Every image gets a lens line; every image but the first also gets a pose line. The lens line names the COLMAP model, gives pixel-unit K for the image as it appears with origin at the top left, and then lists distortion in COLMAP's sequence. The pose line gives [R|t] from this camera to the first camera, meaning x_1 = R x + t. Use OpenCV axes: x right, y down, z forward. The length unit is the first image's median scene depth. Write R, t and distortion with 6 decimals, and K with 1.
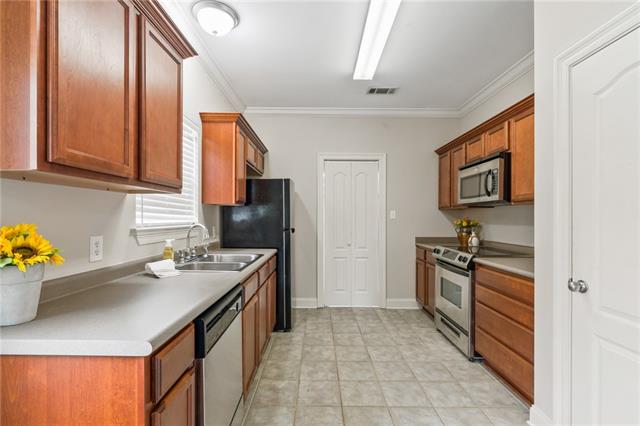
lens RADIAL K [[293.2, 0, 316.9], [0, 293.2, 218.5], [0, 0, 1]] dist [0.001836, 0.000156]
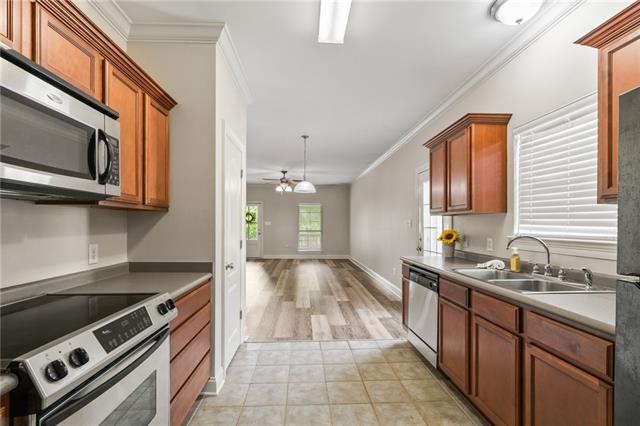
lens RADIAL K [[293.2, 0, 310.9], [0, 293.2, 224.8], [0, 0, 1]] dist [0.001836, 0.000156]
pose [[-0.999590, -0.006362, -0.027920, 0.330181], [-0.006466, 0.999972, 0.003665, -0.016752], [0.027896, 0.003844, -0.999603, 2.000681]]
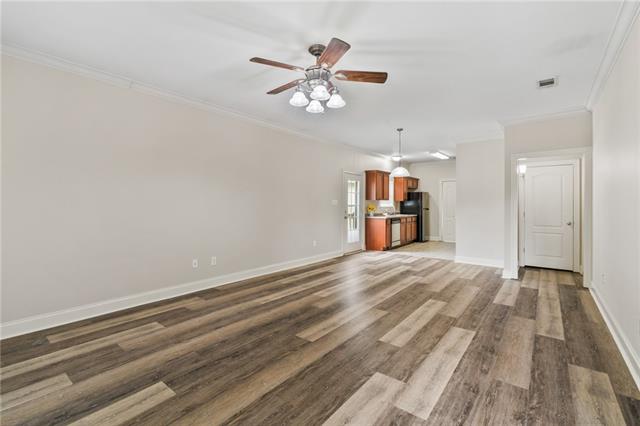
lens RADIAL K [[293.2, 0, 315.2], [0, 293.2, 208.8], [0, 0, 1]] dist [0.001836, 0.000156]
pose [[0.784801, -0.000588, -0.619748, 1.429828], [0.003876, 0.999985, 0.003959, 0.035475], [0.619736, -0.005510, 0.784791, -3.216723]]
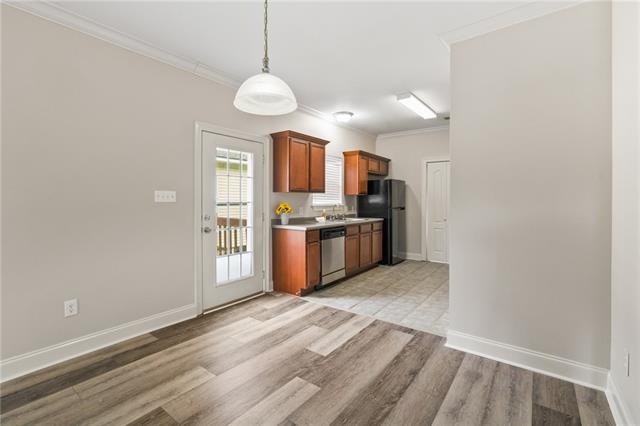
lens RADIAL K [[293.2, 0, 321.8], [0, 293.2, 207.9], [0, 0, 1]] dist [0.001836, 0.000156]
pose [[0.804161, 0.011351, -0.594303, 0.959985], [0.000321, 0.999809, 0.019531, 0.002230], [0.594411, -0.015897, 0.804004, -1.040518]]
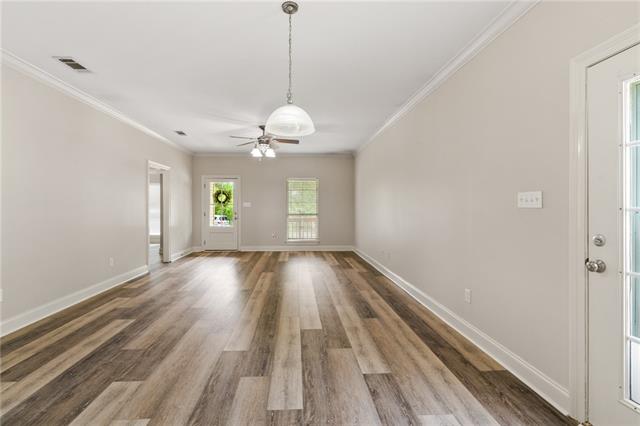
lens RADIAL K [[293.2, 0, 305.9], [0, 293.2, 207.2], [0, 0, 1]] dist [0.001836, 0.000156]
pose [[-0.999361, -0.002435, -0.035666, 0.293249], [-0.002607, 0.999985, 0.004773, -0.002708], [0.035654, 0.004863, -0.999352, 0.653056]]
